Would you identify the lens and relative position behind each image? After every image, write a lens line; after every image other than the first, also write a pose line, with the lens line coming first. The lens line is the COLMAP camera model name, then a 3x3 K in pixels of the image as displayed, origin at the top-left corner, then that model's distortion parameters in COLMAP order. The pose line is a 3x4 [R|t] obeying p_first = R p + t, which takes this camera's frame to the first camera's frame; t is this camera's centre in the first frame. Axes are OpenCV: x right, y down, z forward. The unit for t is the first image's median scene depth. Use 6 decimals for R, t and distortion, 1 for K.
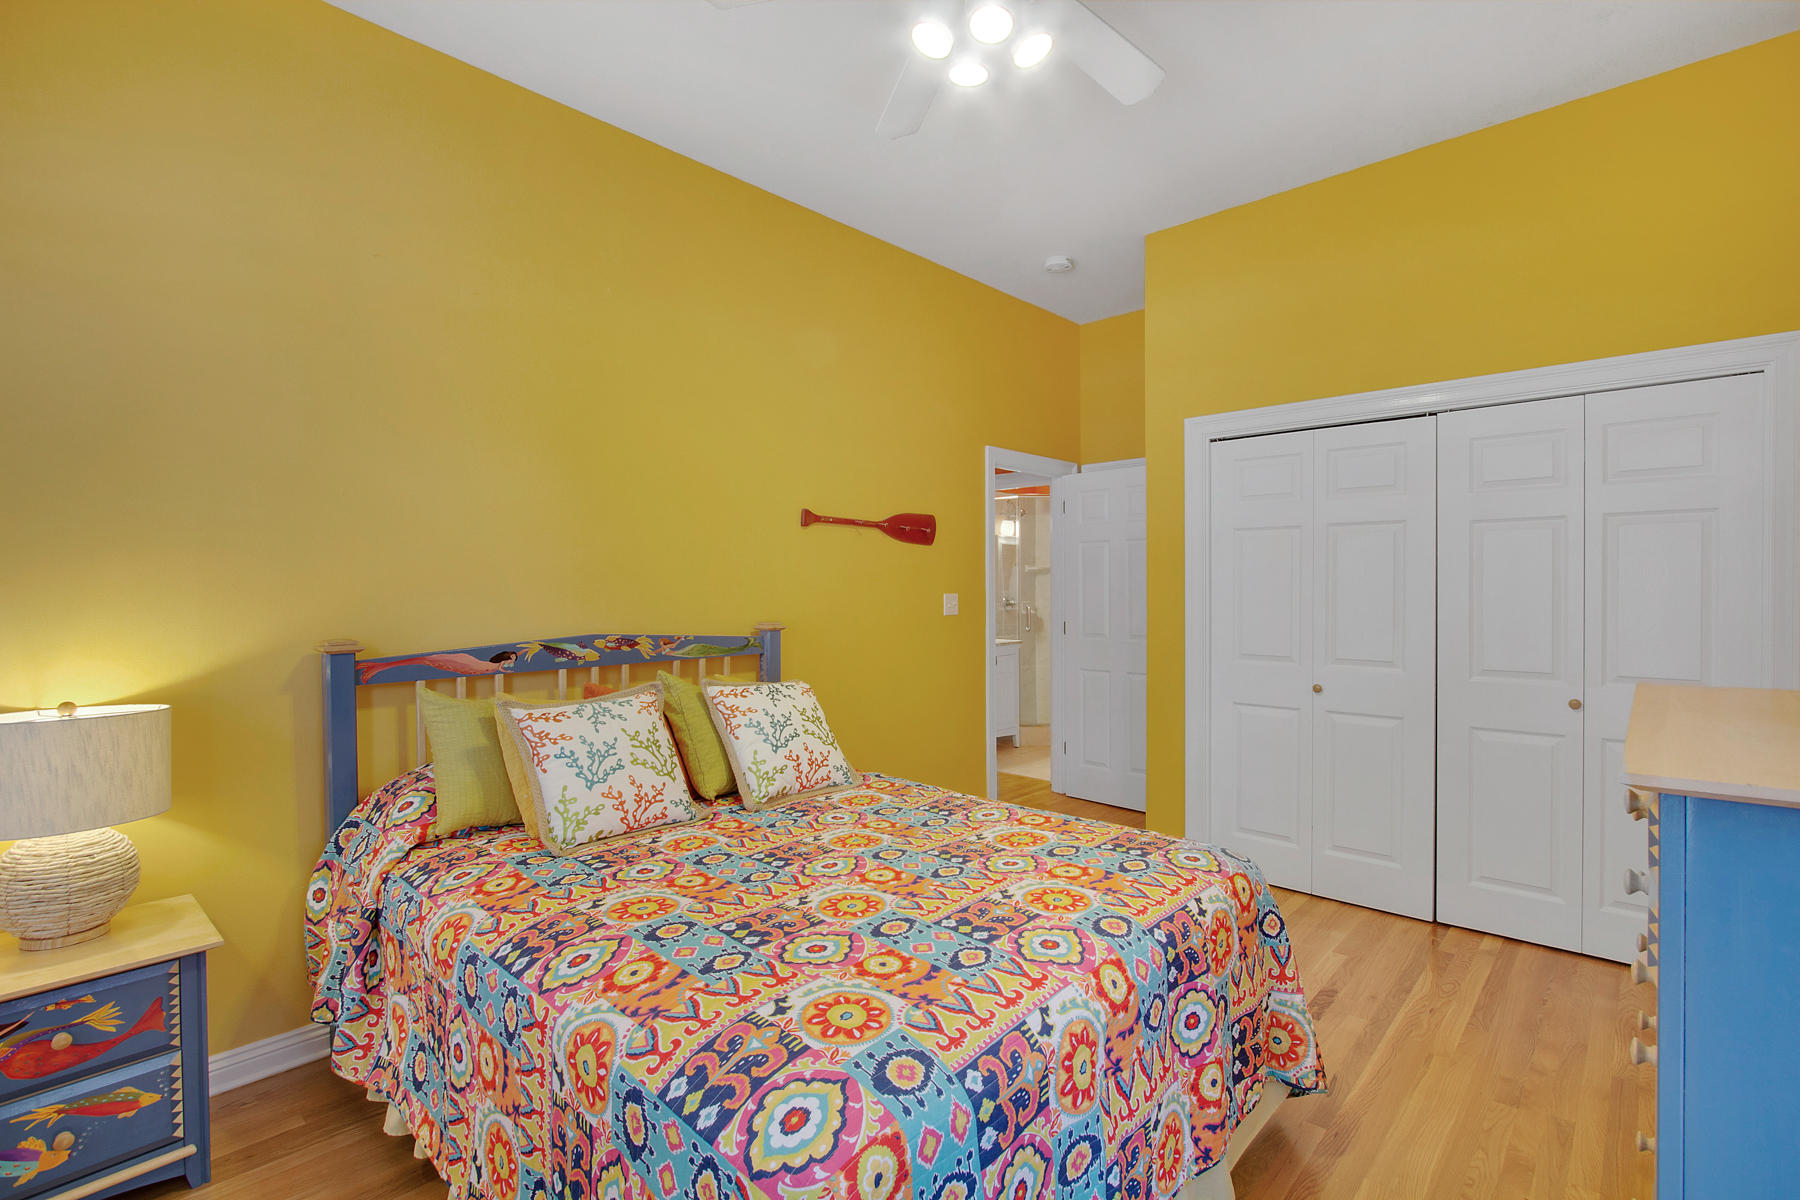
lens RADIAL K [[824.3, 0, 911.1], [0, 824.3, 601.2], [0, 0, 1]] dist [-0.013334, -0.000114]
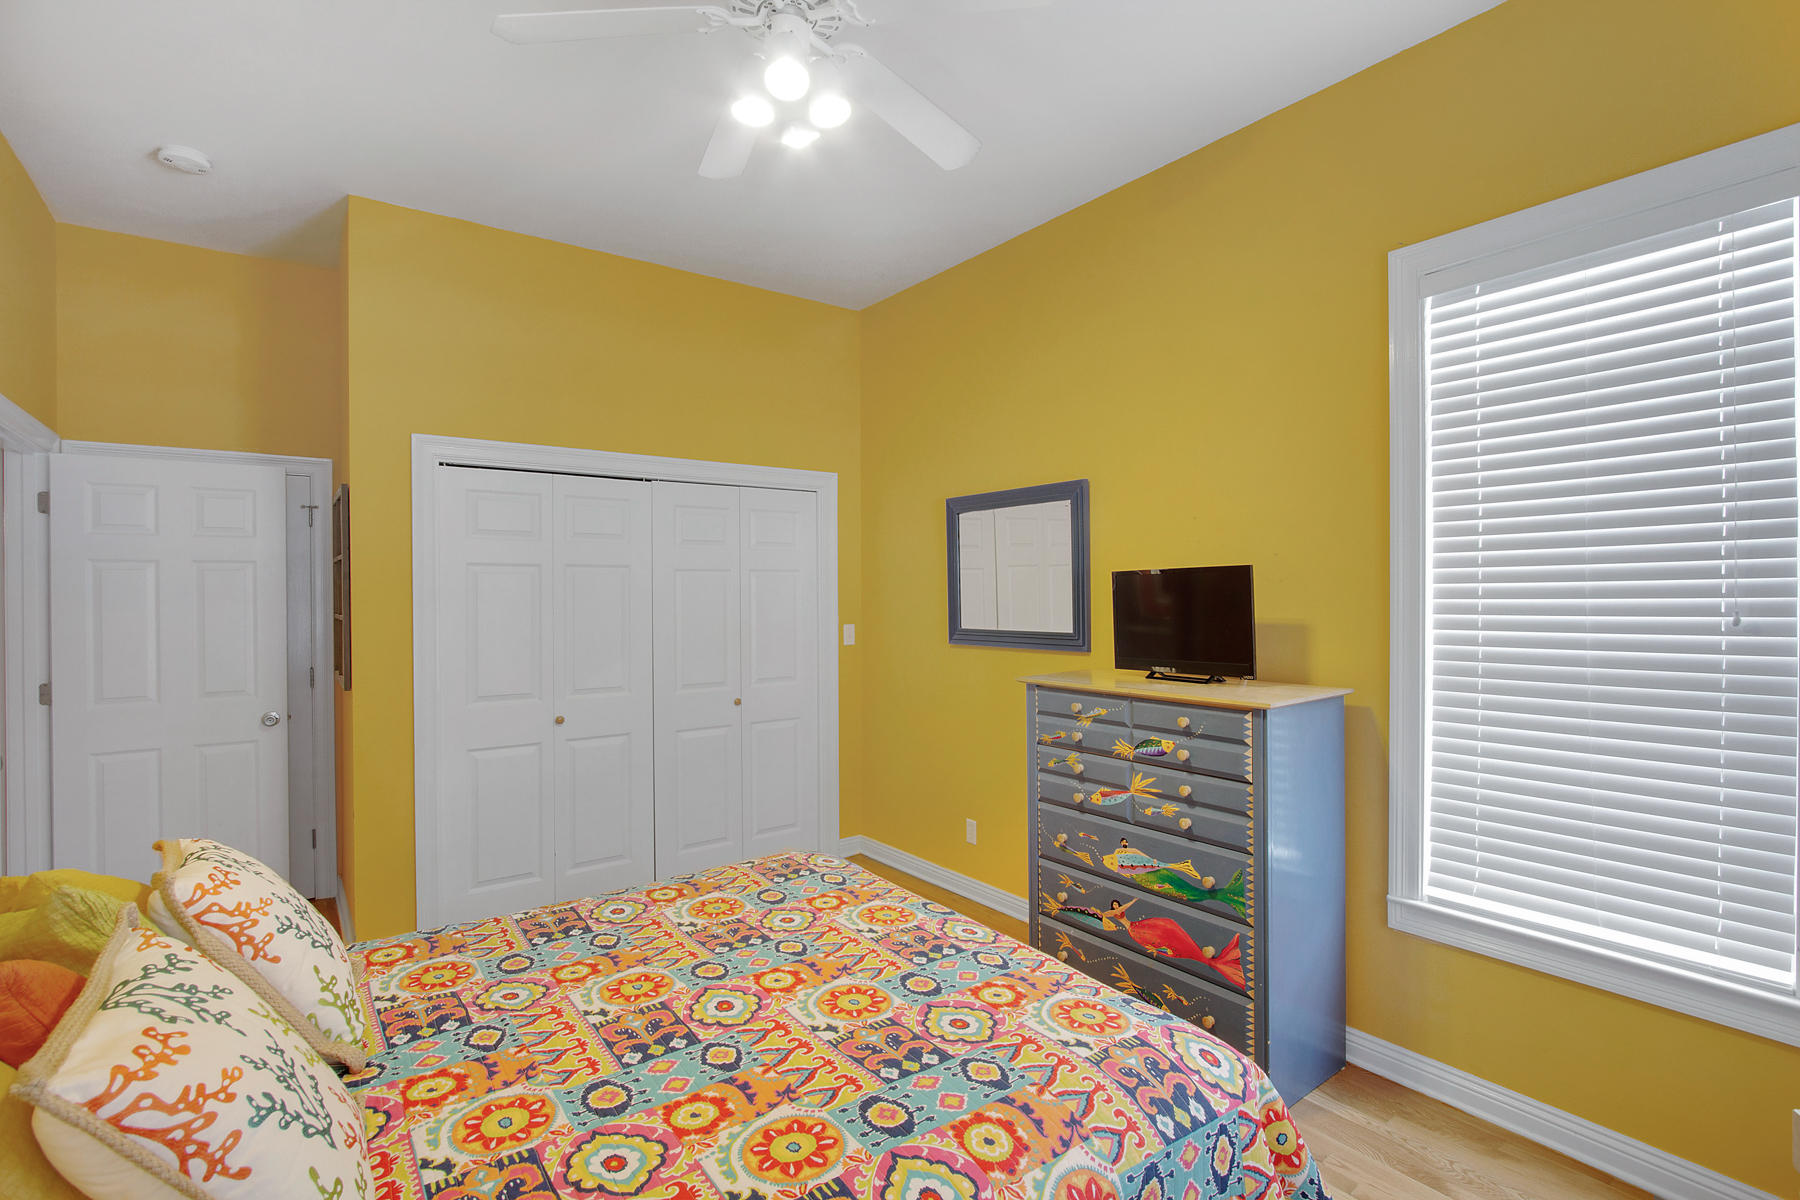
lens RADIAL K [[824.3, 0, 911.1], [0, 824.3, 601.2], [0, 0, 1]] dist [-0.013334, -0.000114]
pose [[0.187404, -0.005681, 0.982266, -1.108266], [0.023077, 0.999733, 0.001379, -0.090748], [-0.982012, 0.022410, 0.187485, 0.868518]]
